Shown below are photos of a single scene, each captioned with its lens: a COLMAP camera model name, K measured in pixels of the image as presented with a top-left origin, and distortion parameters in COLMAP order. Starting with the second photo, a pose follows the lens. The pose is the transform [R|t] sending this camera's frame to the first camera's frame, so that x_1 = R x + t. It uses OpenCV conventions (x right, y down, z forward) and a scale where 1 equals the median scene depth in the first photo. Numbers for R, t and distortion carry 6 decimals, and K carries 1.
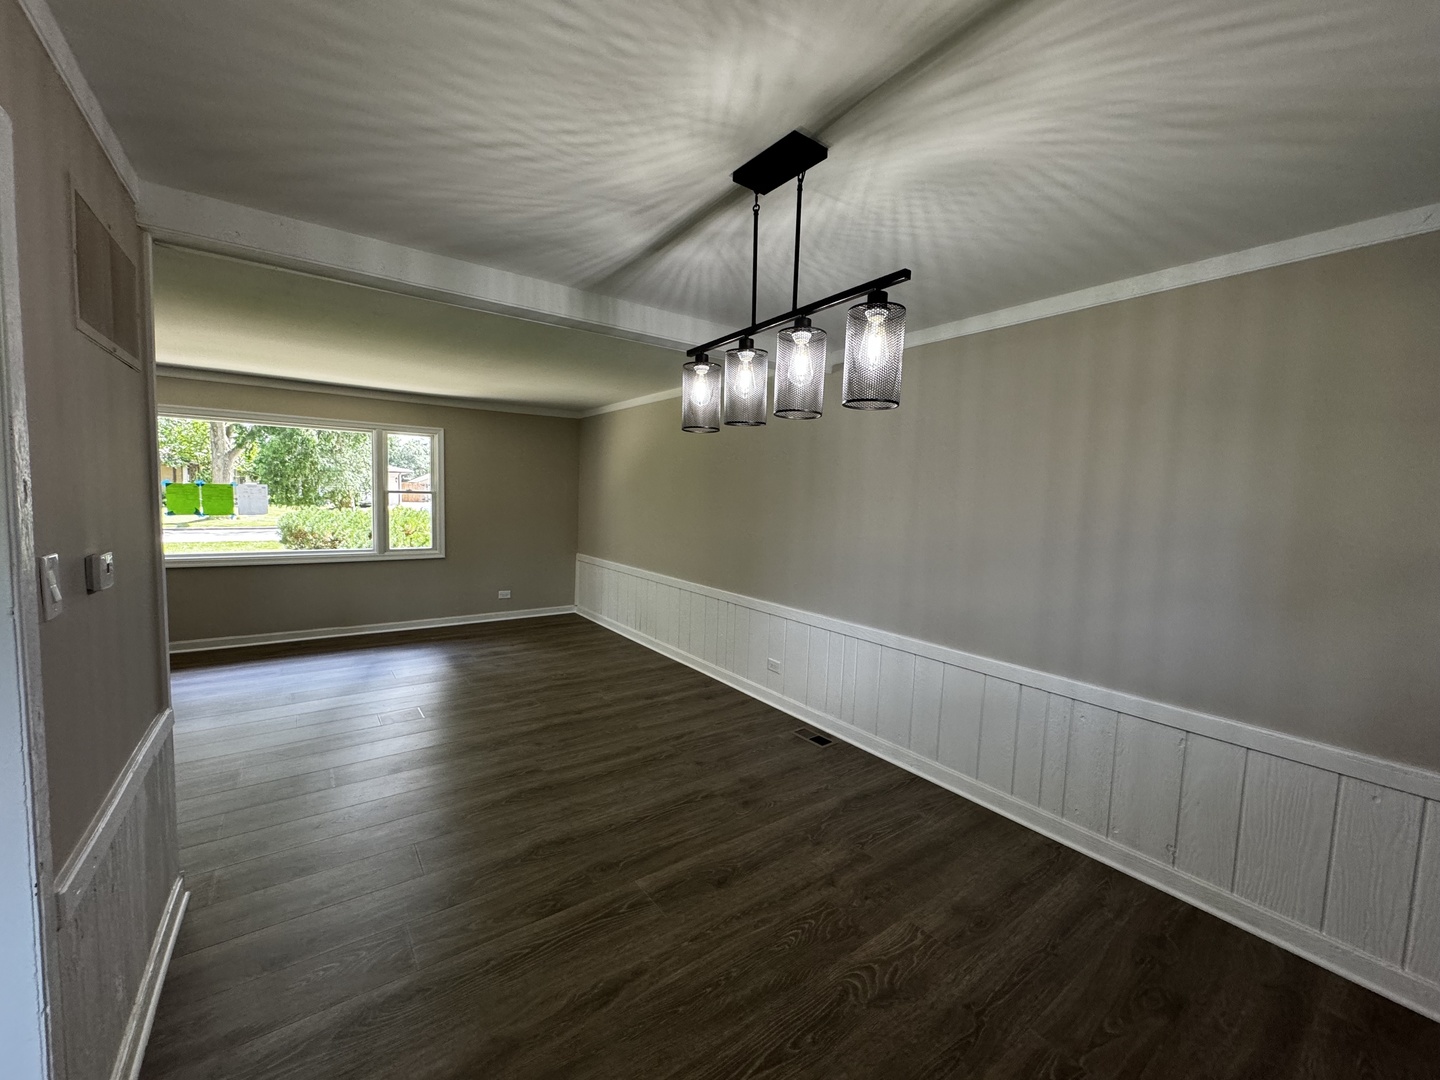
lens RADIAL K [[575.3, 0, 720.0], [0, 575.3, 540.0], [0, 0, 1]] dist [-0.001776, 0.000147]
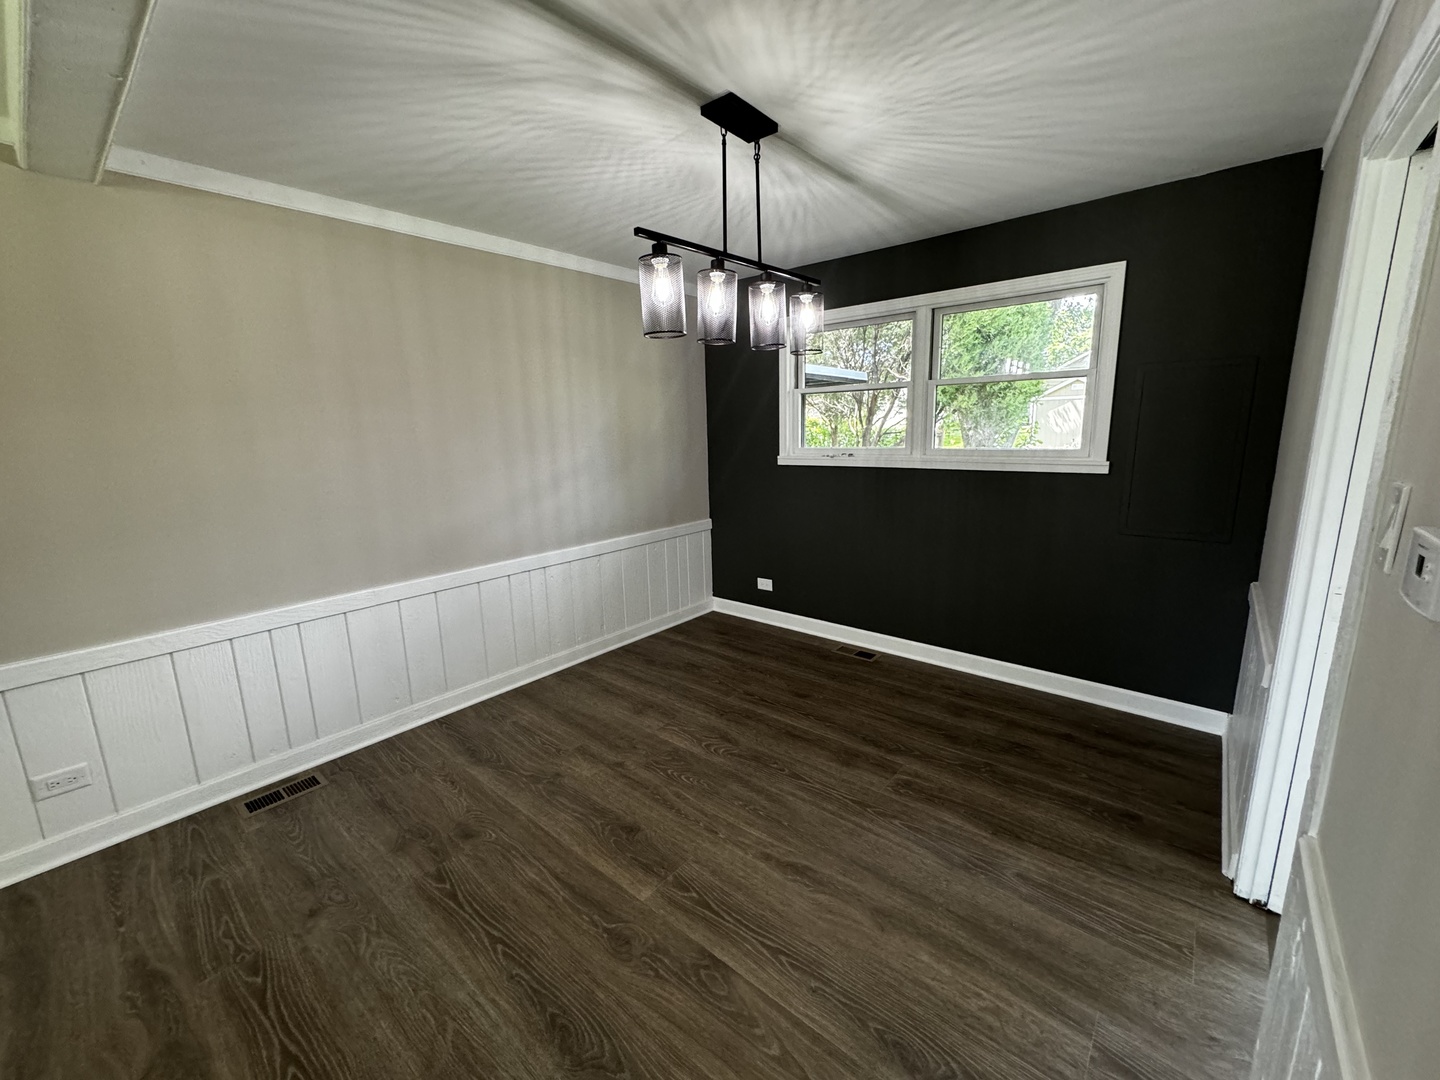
lens RADIAL K [[575.3, 0, 720.0], [0, 575.3, 540.0], [0, 0, 1]] dist [-0.001776, 0.000147]
pose [[-0.235810, -0.216328, 0.947415, -0.823292], [0.091575, 0.965624, 0.243279, -0.081219], [-0.967475, 0.144128, -0.207894, 0.983246]]
